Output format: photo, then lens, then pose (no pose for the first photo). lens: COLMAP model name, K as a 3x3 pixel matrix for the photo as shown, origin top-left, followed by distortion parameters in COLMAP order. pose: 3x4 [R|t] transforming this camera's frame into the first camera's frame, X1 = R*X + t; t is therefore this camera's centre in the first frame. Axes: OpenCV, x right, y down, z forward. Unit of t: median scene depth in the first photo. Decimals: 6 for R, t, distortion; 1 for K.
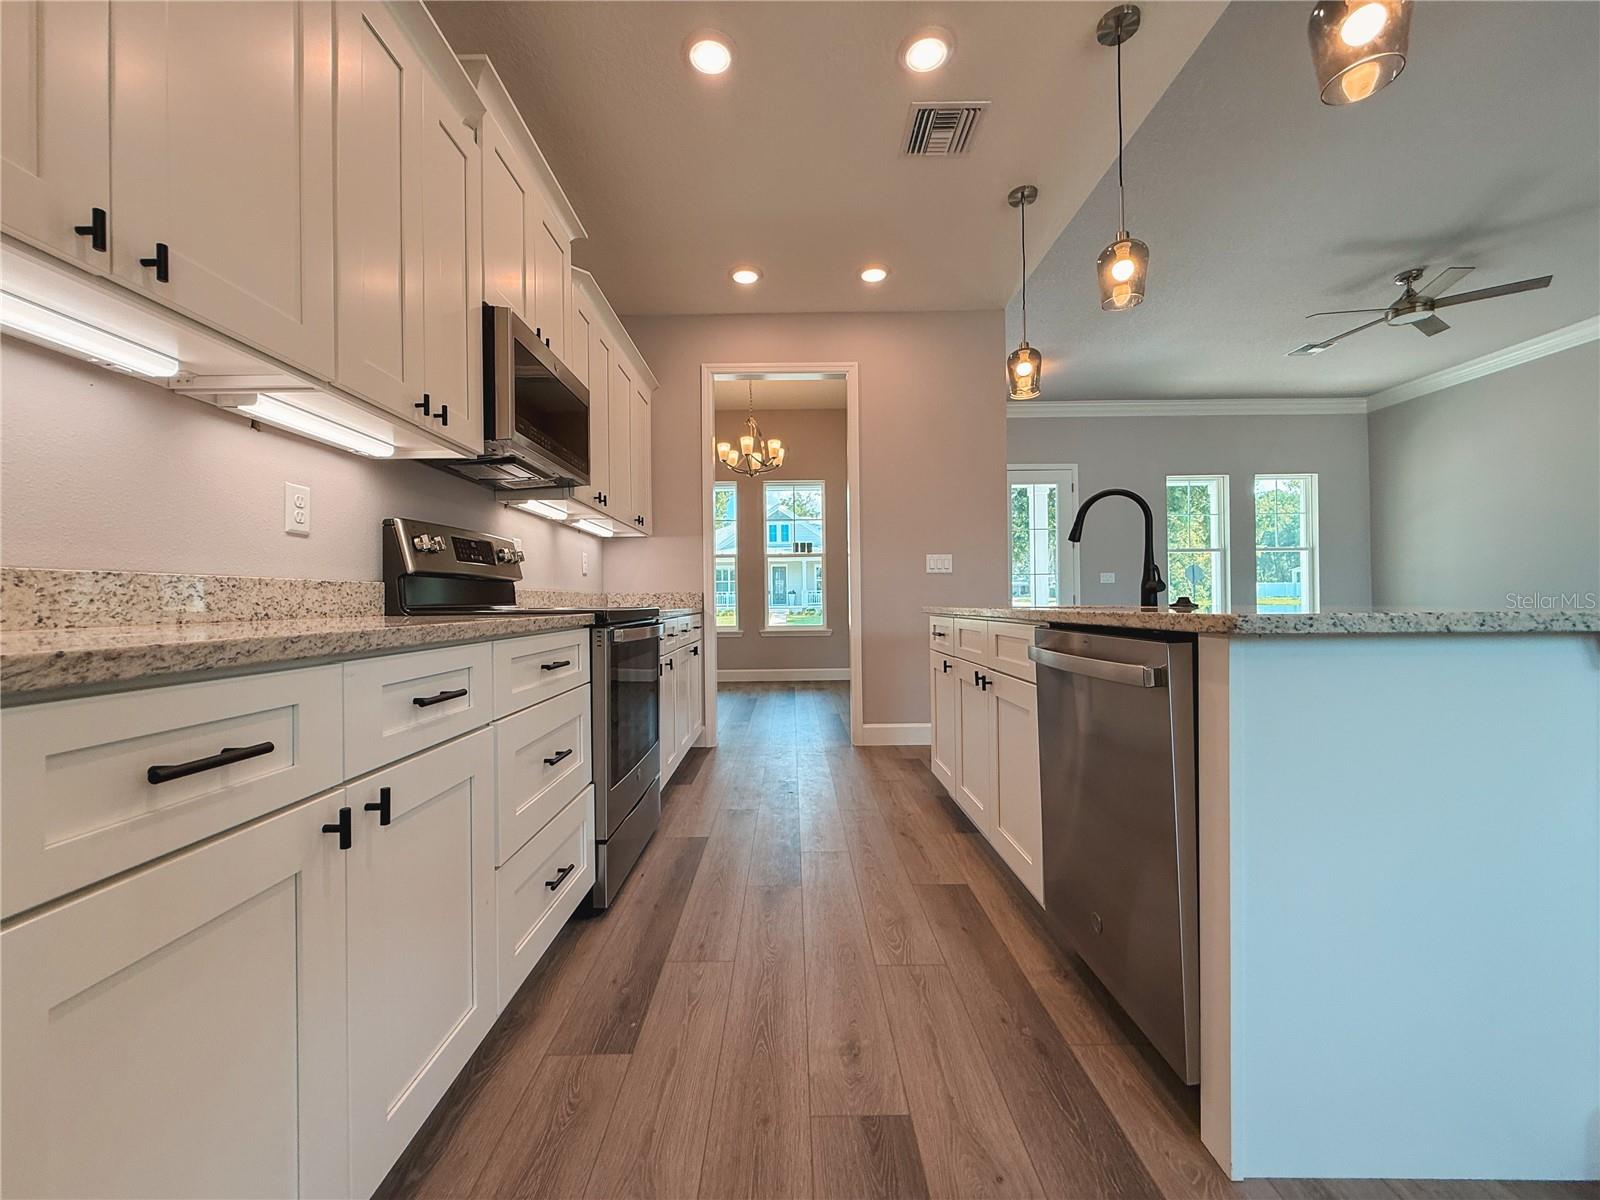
lens RADIAL K [[643.6, 0, 797.3], [0, 643.6, 595.8], [0, 0, 1]] dist [0.000760, 0.000040]
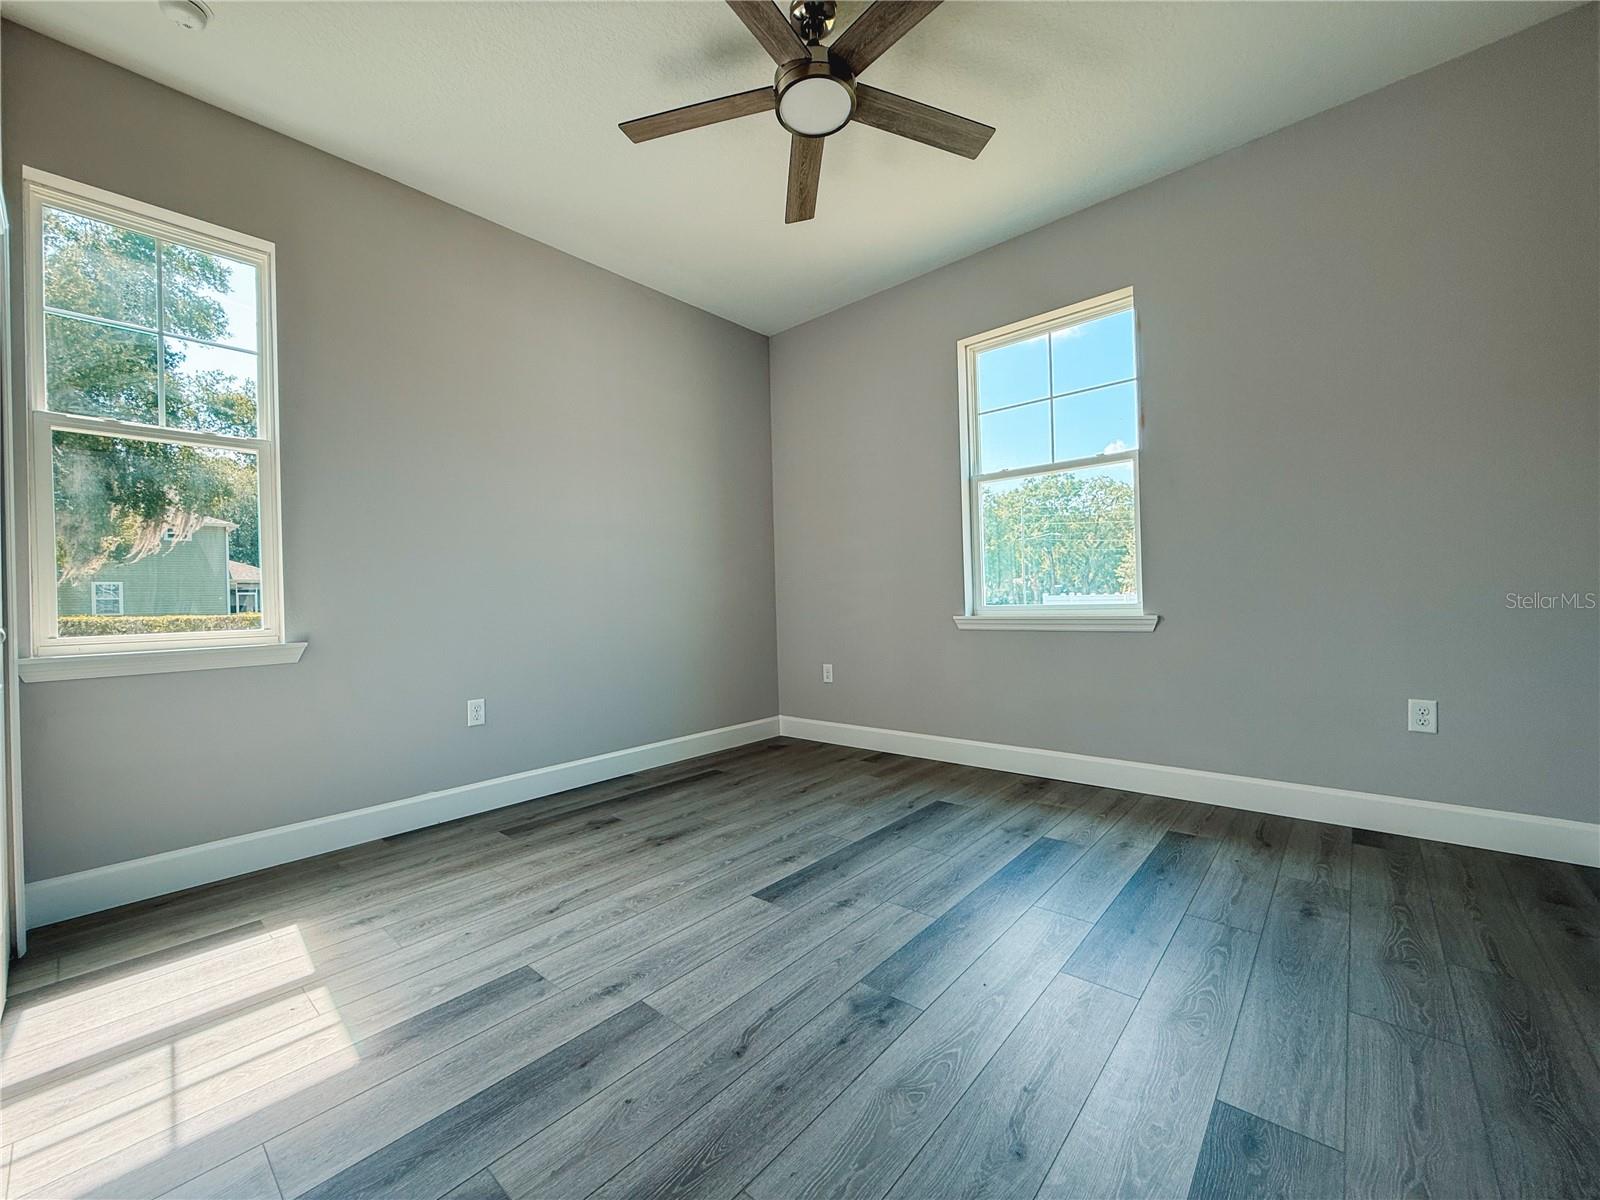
lens RADIAL K [[643.6, 0, 800.3], [0, 643.6, 591.8], [0, 0, 1]] dist [0.000760, 0.000040]
pose [[-0.751739, 0.007616, 0.659417, -0.821822], [0.005849, 0.999971, -0.004882, -0.019300], [-0.659435, 0.000188, -0.751762, 1.842081]]
